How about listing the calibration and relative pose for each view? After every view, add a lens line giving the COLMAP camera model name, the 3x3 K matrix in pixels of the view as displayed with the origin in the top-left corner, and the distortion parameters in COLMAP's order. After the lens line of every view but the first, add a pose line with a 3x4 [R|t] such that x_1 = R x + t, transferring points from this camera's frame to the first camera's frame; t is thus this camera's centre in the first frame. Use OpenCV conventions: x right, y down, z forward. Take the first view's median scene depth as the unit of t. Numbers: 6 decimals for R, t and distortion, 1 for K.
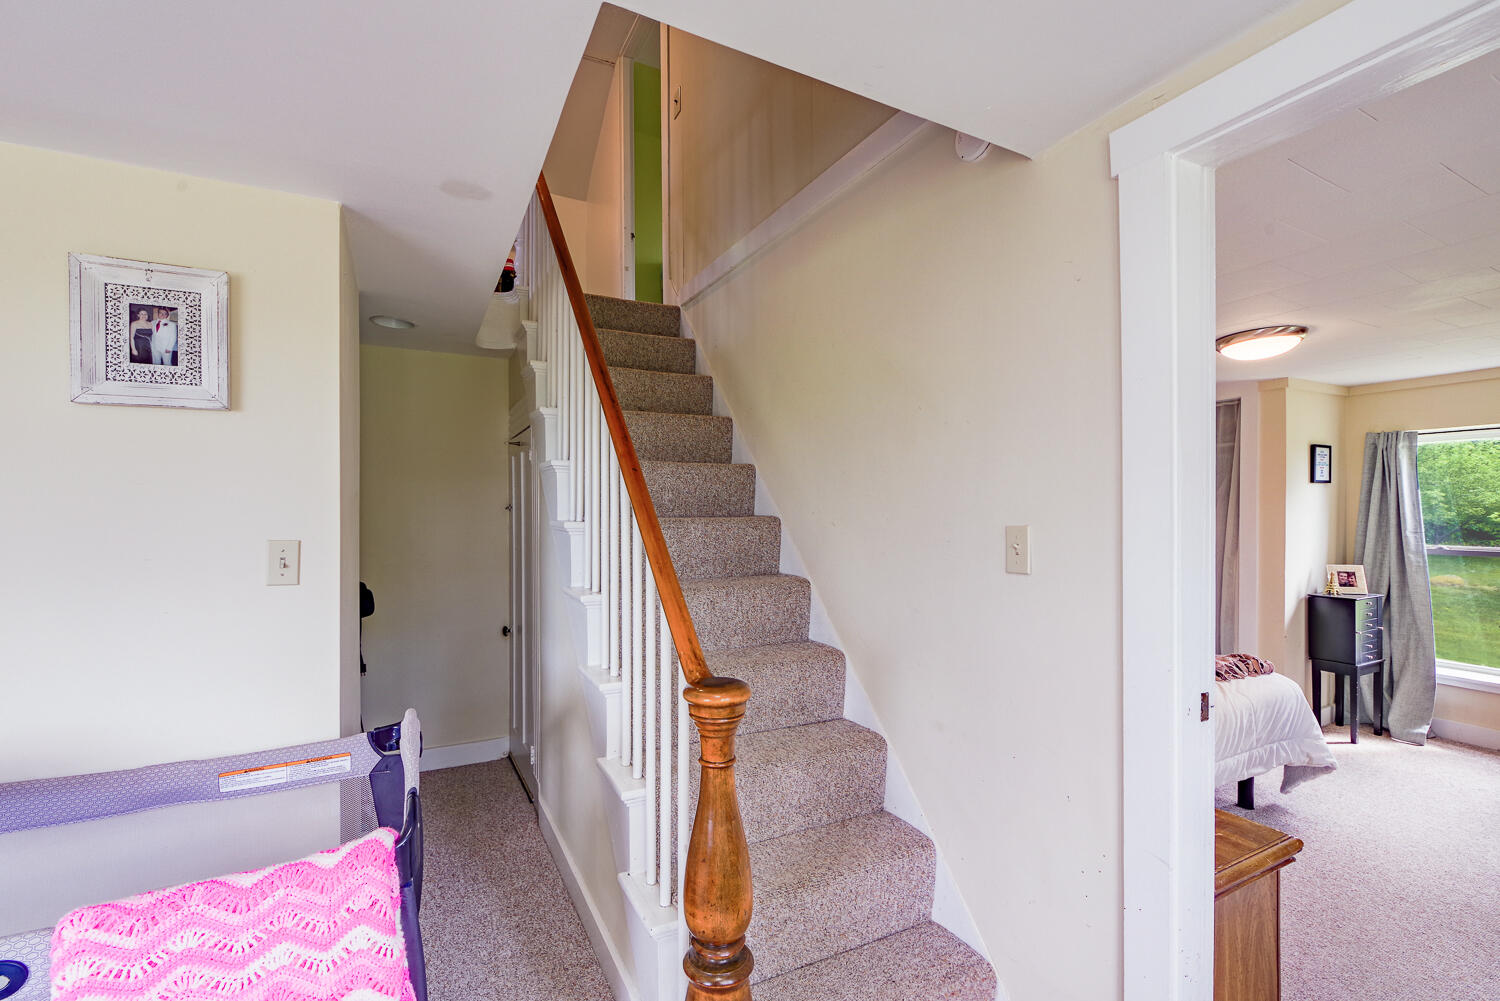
lens RADIAL K [[657.0, 0, 749.8], [0, 657.0, 511.2], [0, 0, 1]] dist [-0.002028, 0.000070]
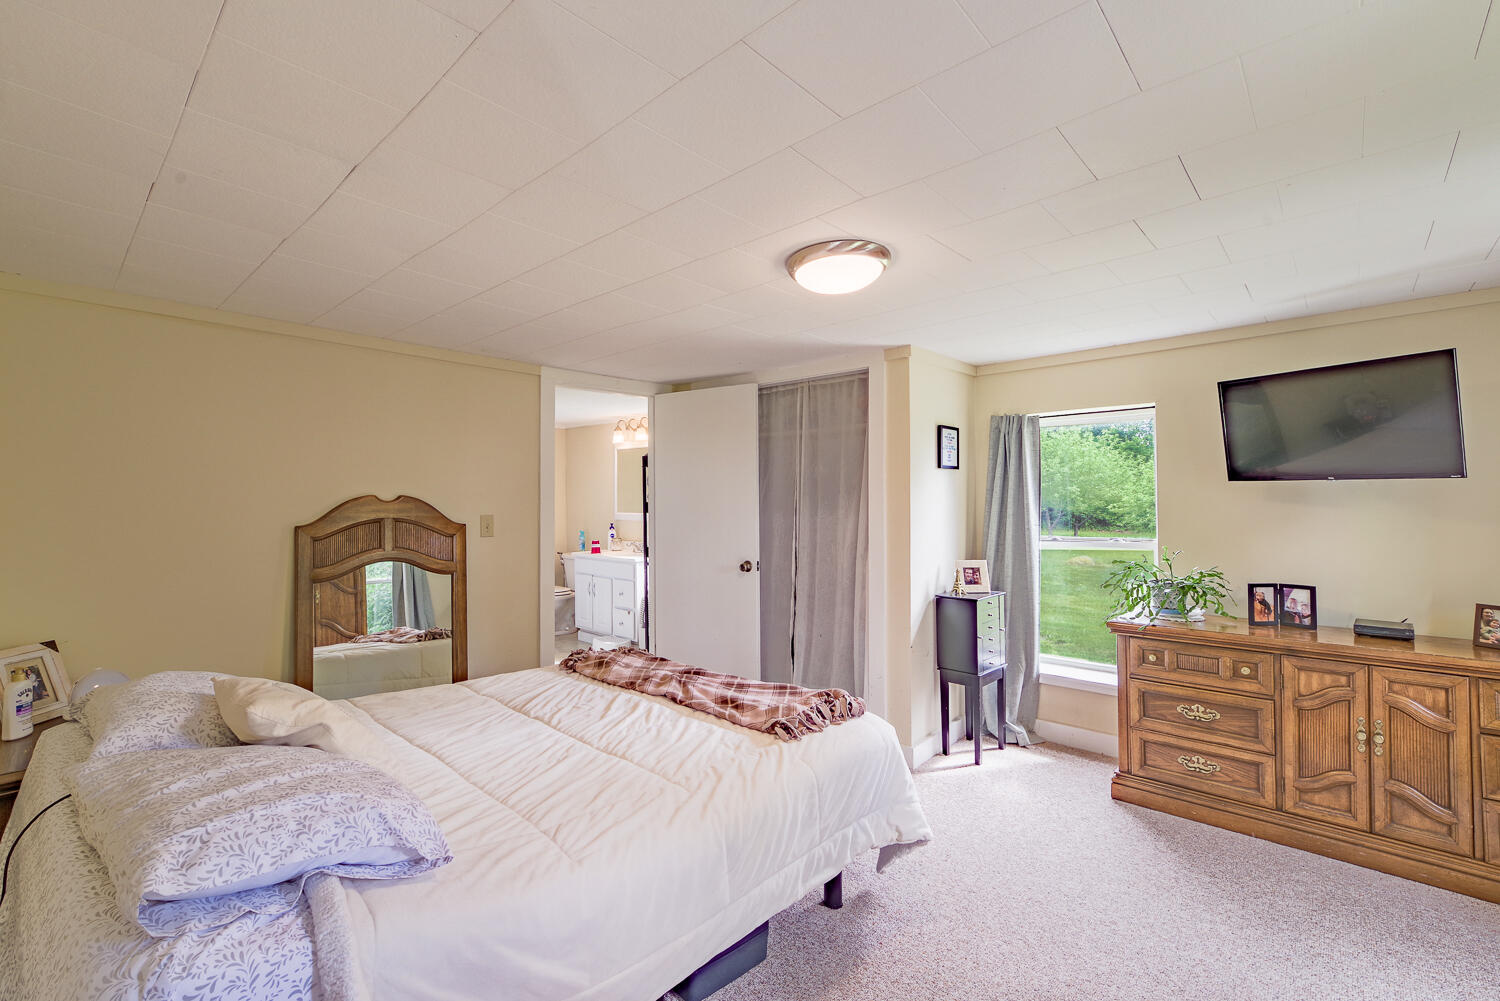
lens RADIAL K [[650.4, 0, 747.3], [0, 650.4, 488.6], [0, 0, 1]] dist [-0.002890, -0.000099]
pose [[0.944438, 0.005962, 0.328636, 0.328861], [0.002487, 0.999677, -0.025283, 0.006027], [-0.328681, 0.024696, 0.944118, 0.260829]]
